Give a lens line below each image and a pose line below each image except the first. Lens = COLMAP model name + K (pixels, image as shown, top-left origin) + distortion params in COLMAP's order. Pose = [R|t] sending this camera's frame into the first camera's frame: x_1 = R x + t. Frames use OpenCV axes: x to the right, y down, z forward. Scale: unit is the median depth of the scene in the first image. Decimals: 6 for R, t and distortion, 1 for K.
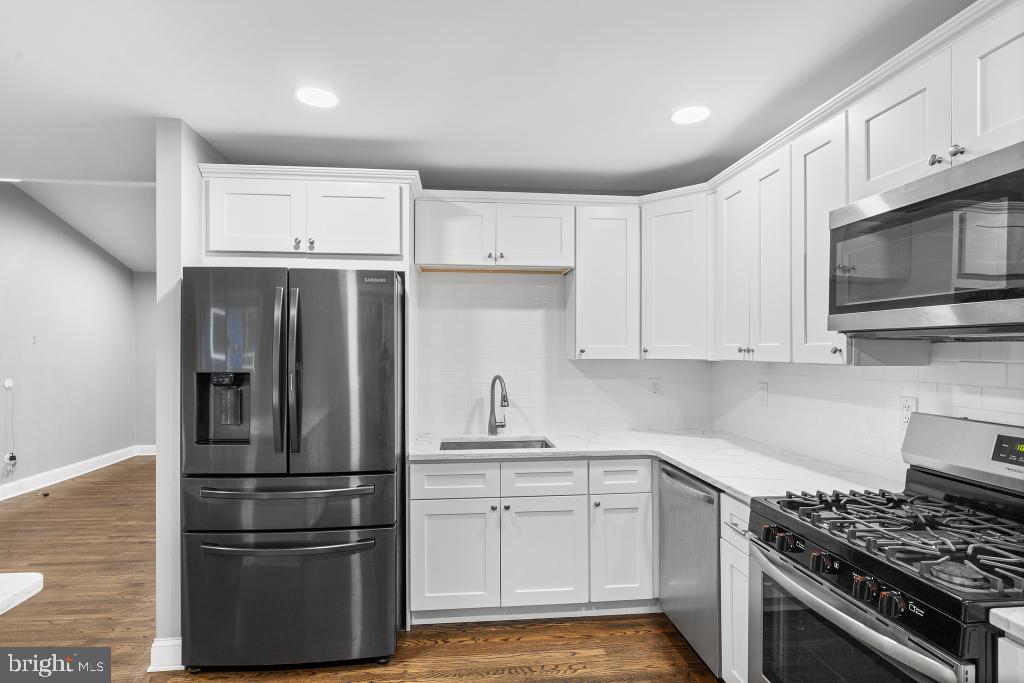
lens RADIAL K [[528.0, 0, 504.8], [0, 528.0, 357.9], [0, 0, 1]] dist [-0.001368, -0.000366]
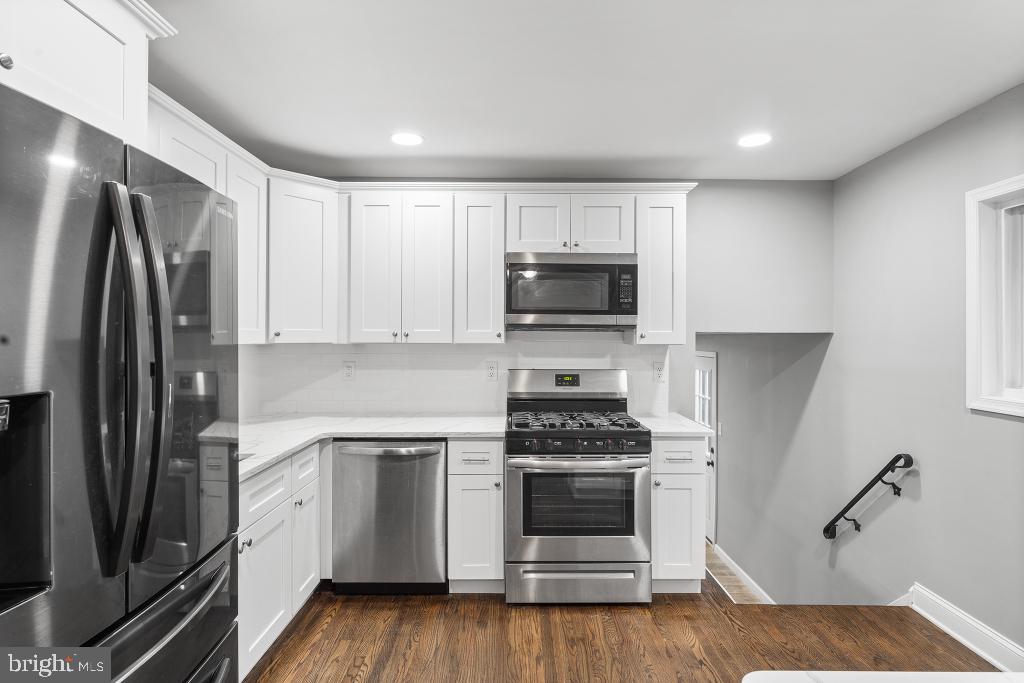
lens RADIAL K [[528.0, 0, 513.9], [0, 528.0, 336.2], [0, 0, 1]] dist [-0.001368, -0.000366]
pose [[0.088420, -0.001556, 0.996082, -0.815366], [0.008561, 0.999963, 0.000802, -0.009091], [-0.996047, 0.008456, 0.088430, 0.641195]]
